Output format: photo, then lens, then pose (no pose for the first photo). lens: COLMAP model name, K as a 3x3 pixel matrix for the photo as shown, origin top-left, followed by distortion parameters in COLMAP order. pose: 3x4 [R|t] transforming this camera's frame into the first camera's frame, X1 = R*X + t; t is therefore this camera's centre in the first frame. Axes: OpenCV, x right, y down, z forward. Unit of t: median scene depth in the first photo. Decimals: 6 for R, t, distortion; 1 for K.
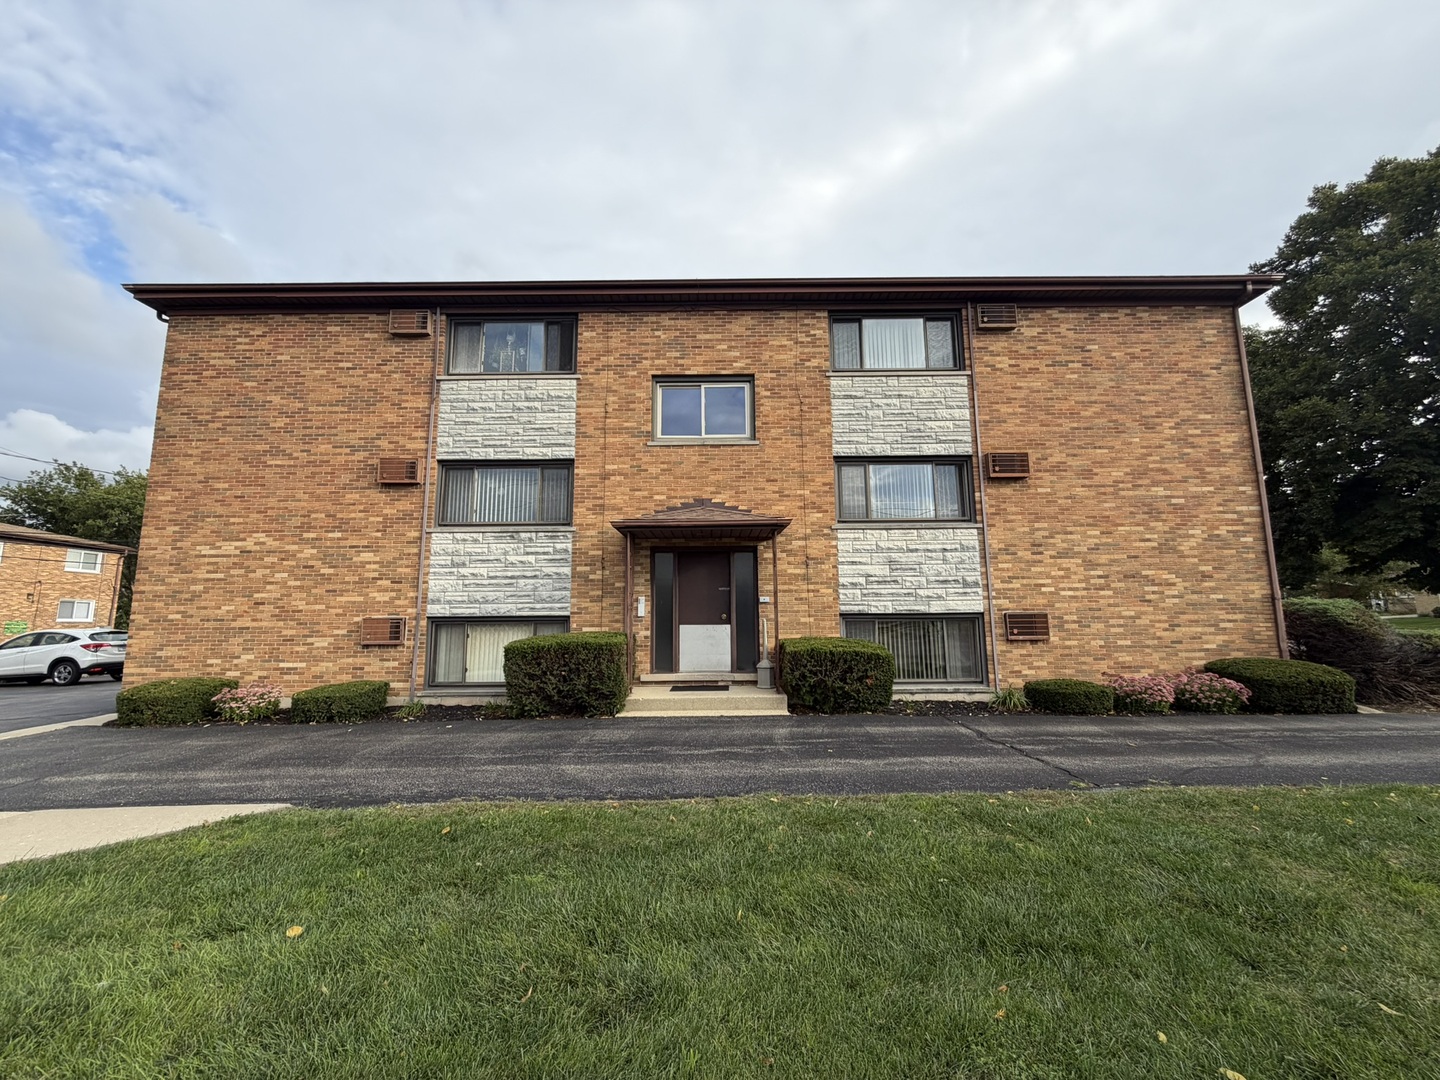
lens RADIAL K [[572.2, 0, 725.5], [0, 572.2, 538.9], [0, 0, 1]] dist [0.003450, -0.000356]
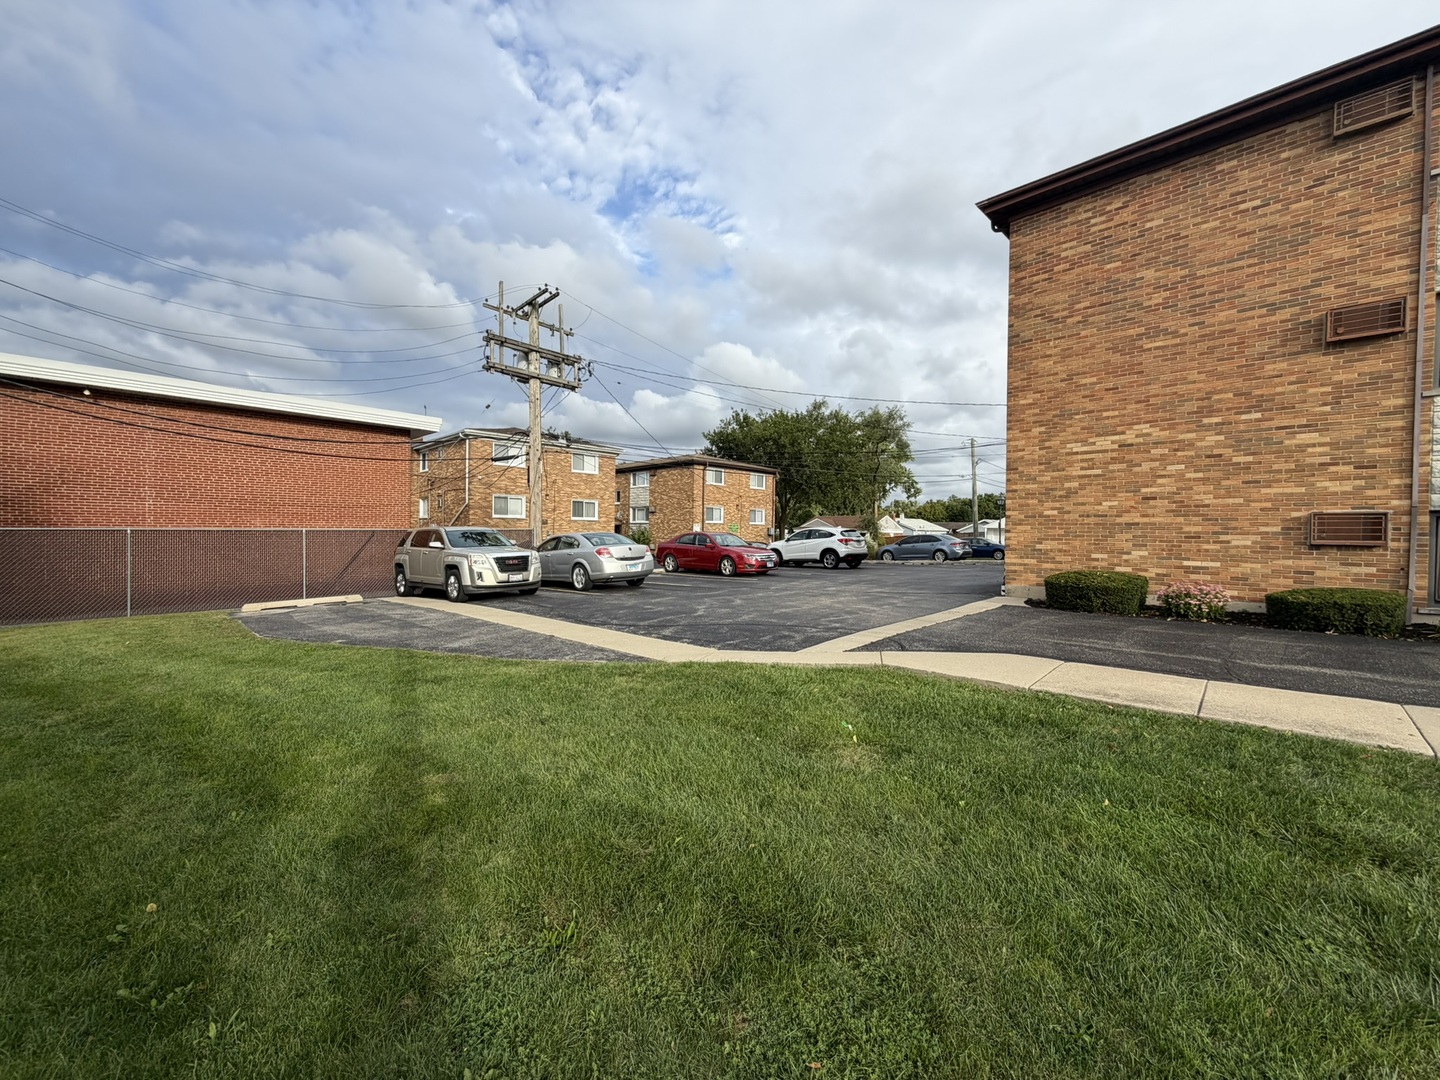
lens RADIAL K [[572.2, 0, 720.6], [0, 572.2, 537.1], [0, 0, 1]] dist [0.003450, -0.000356]
pose [[0.714250, 0.023279, -0.699503, -0.642130], [0.083818, 0.989409, 0.118512, 0.003757], [0.694853, -0.143278, 0.704734, -0.170834]]
